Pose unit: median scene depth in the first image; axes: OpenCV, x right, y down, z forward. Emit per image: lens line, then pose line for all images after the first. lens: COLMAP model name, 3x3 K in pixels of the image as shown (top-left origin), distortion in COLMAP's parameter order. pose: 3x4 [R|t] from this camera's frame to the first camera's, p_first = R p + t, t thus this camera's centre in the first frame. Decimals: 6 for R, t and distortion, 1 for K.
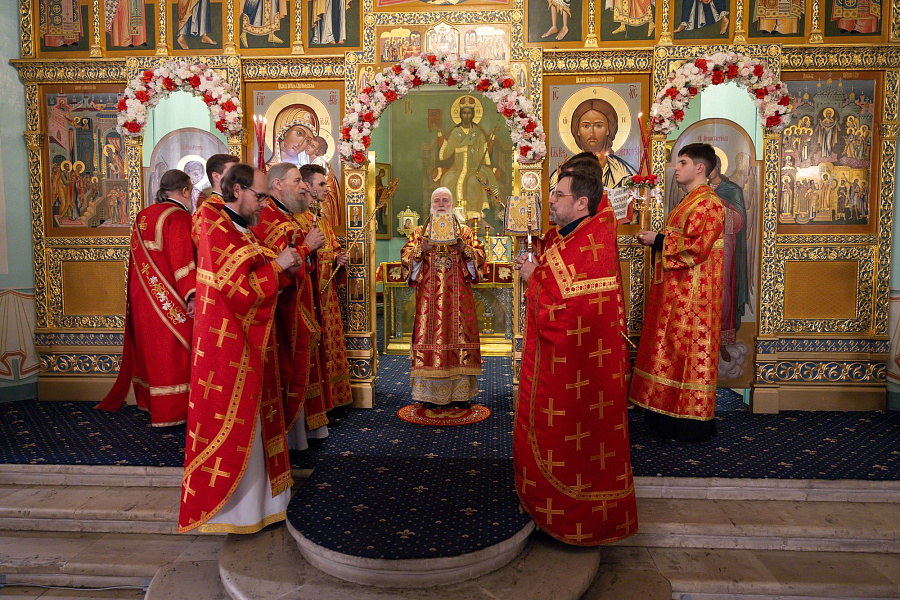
lens RADIAL K [[596.9, 0, 450.0], [0, 596.9, 300.0], [0, 0, 1]] dist [-0.006239, 0.004572]
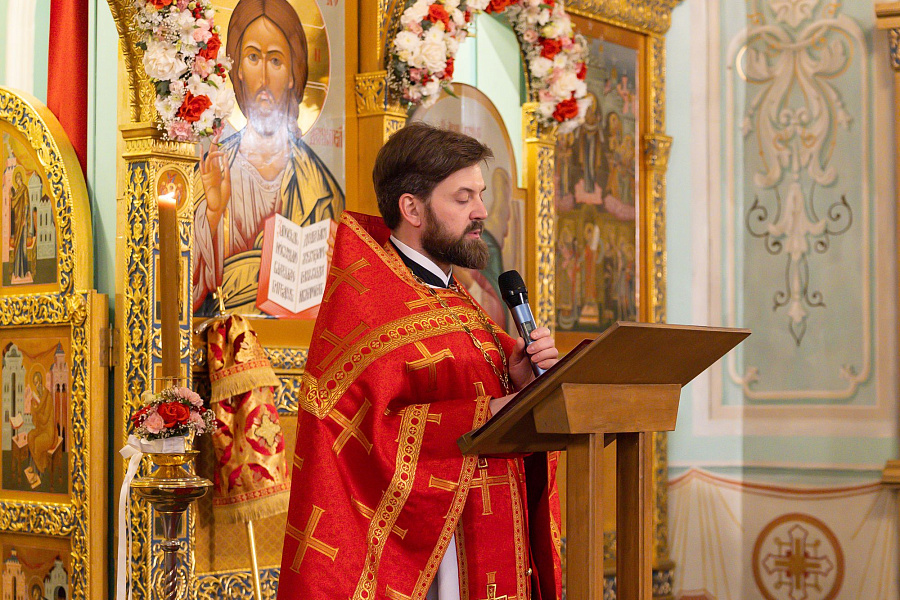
lens RADIAL K [[1917.2, 0, 450.3], [0, 1917.2, 301.1], [0, 0, 1]] dist [-0.073214, -0.247744]
pose [[0.559723, 0.036298, 0.827885, -0.716712], [0.061102, 0.994513, -0.084914, -0.030250], [-0.826424, 0.098114, 0.554434, 0.254513]]
